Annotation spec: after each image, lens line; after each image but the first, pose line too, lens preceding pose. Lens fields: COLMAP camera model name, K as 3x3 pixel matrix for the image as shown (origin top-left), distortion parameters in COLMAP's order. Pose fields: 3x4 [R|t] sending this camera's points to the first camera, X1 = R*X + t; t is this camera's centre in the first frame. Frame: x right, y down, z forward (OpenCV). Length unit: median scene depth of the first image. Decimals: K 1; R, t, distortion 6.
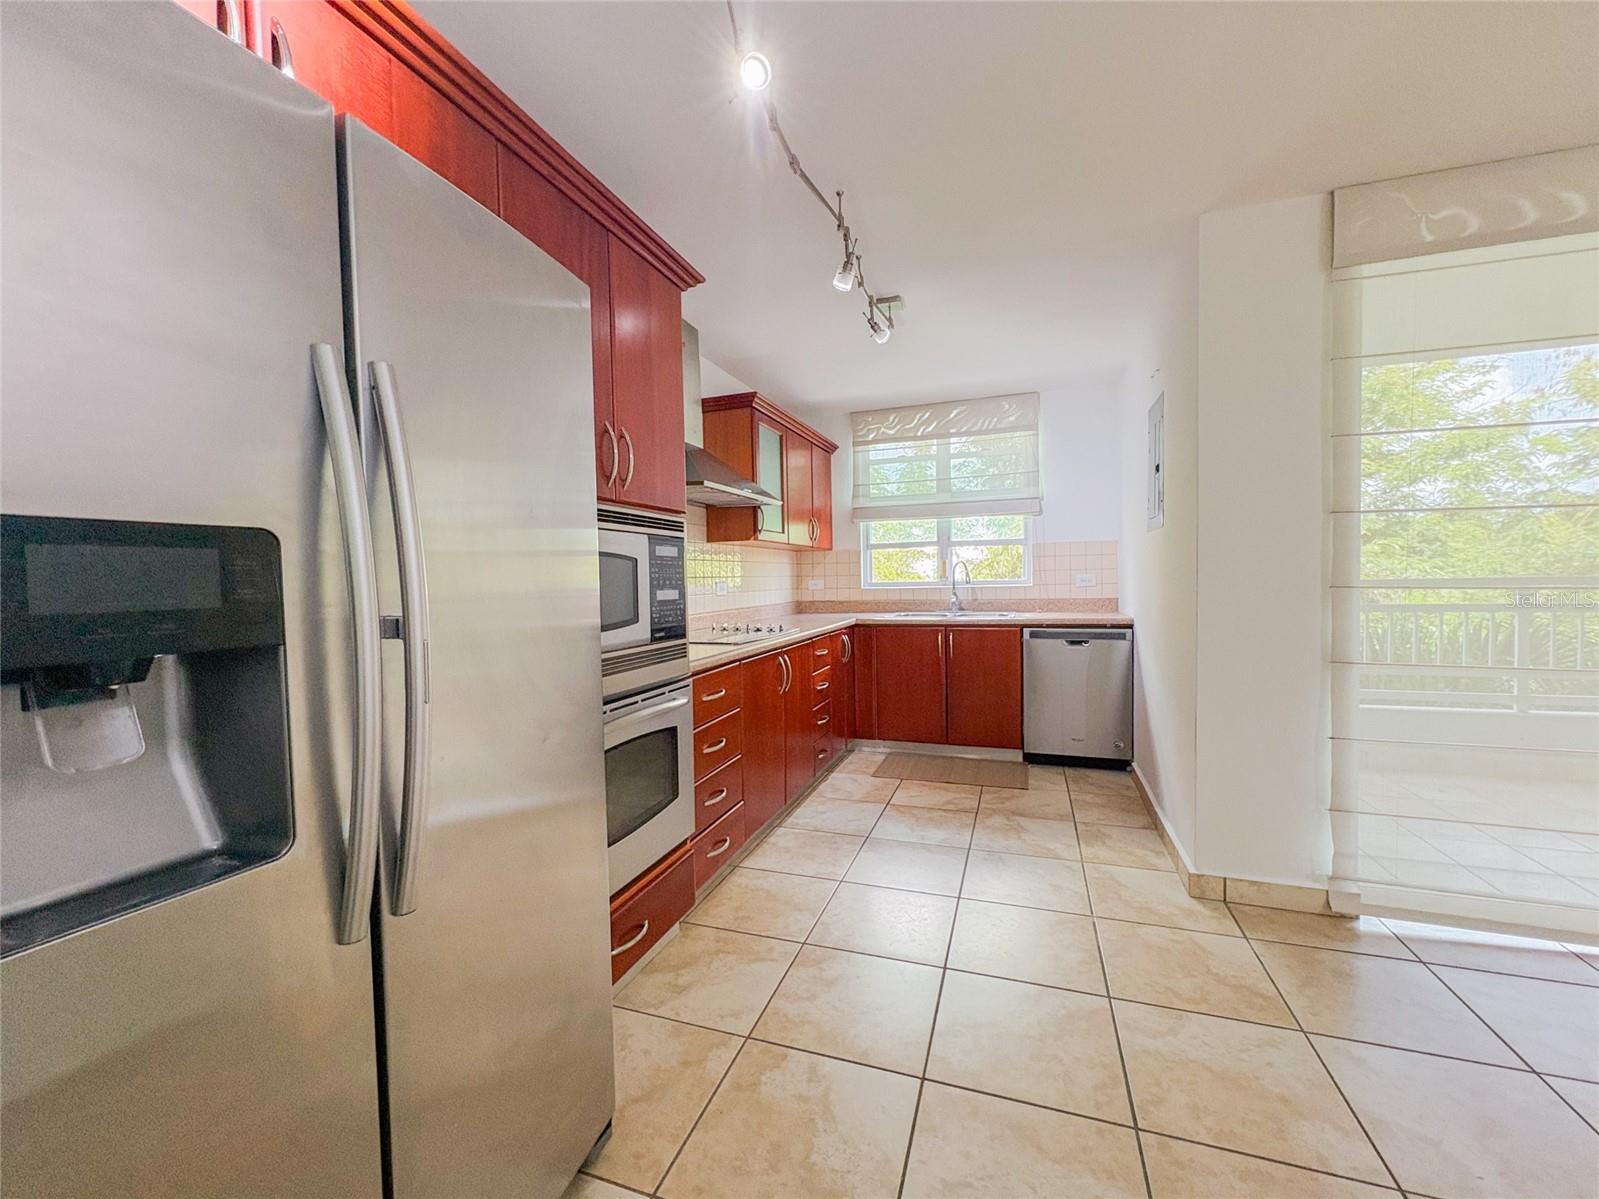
lens RADIAL K [[620.2, 0, 857.9], [0, 620.2, 588.6], [0, 0, 1]] dist [-0.001104, -0.000340]
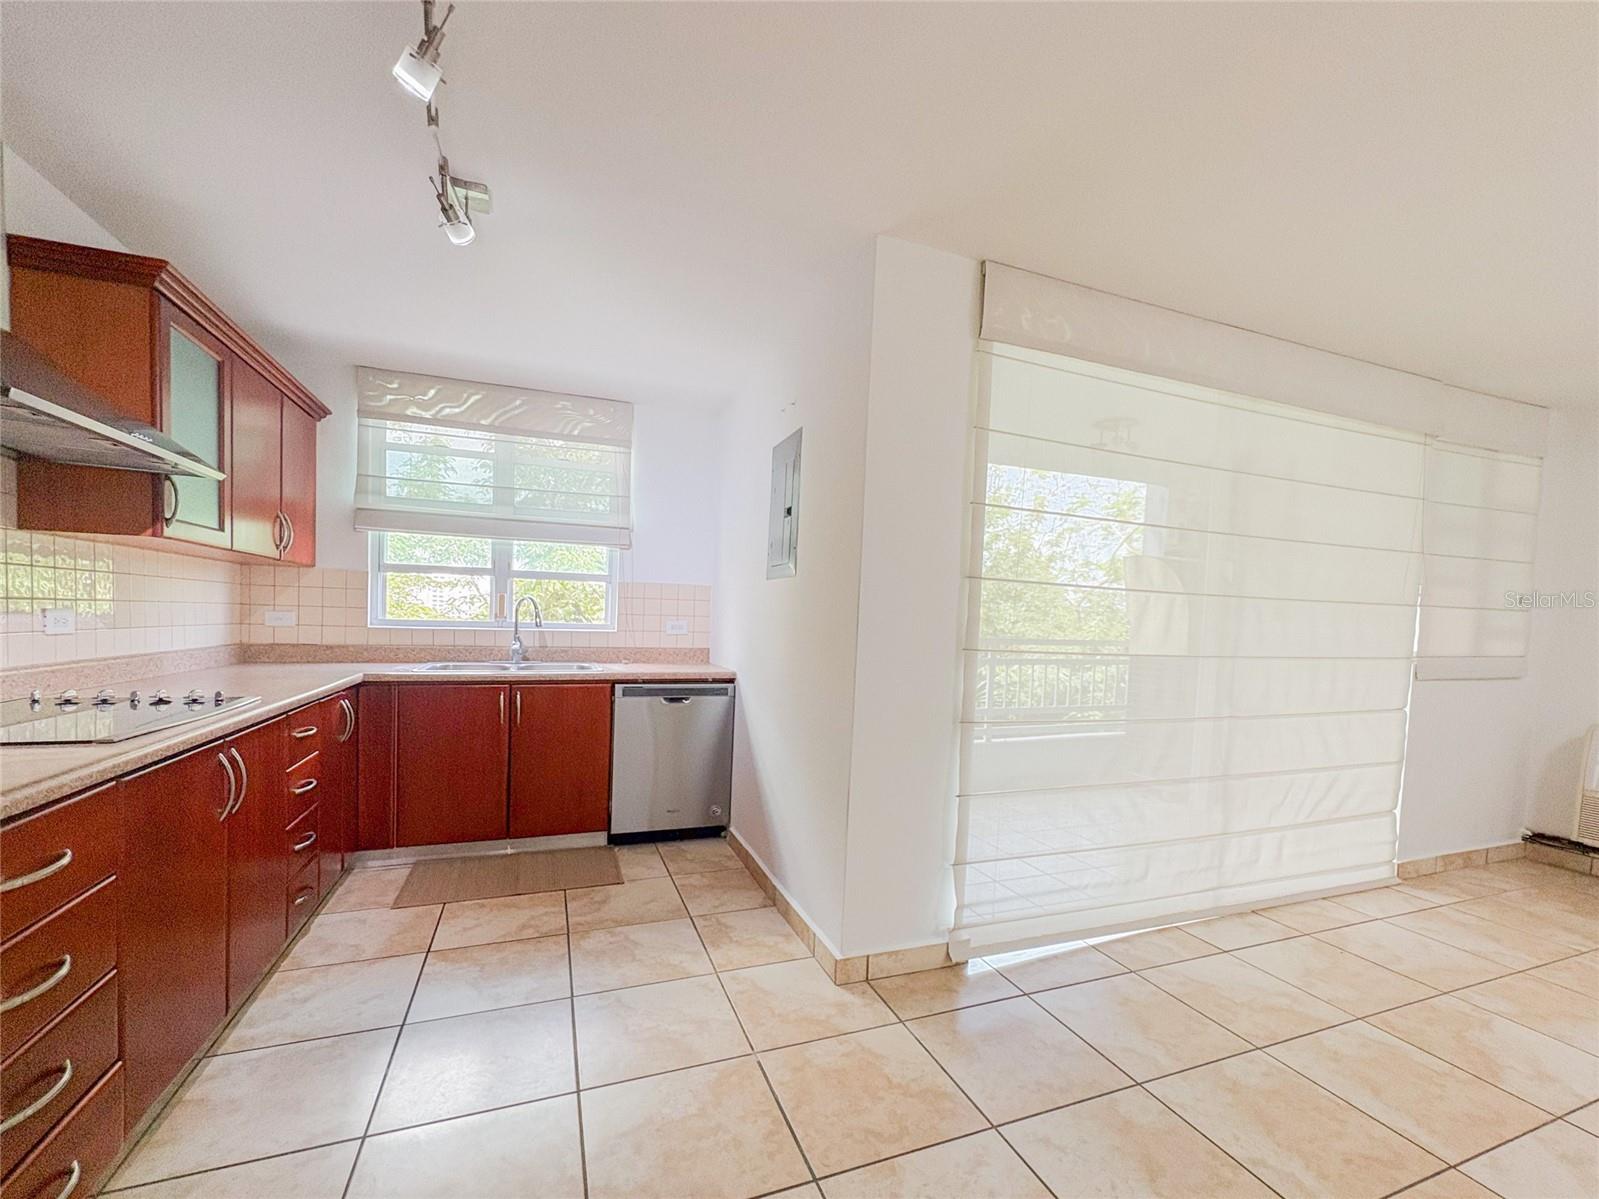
lens RADIAL K [[641.1, 0, 820.7], [0, 641.1, 645.4], [0, 0, 1]] dist [0.000426, -0.000167]
pose [[0.790506, 0.019314, 0.612150, -0.045489], [-0.034444, 0.999323, 0.012949, -0.009423], [-0.611485, -0.031321, 0.790636, 0.188129]]
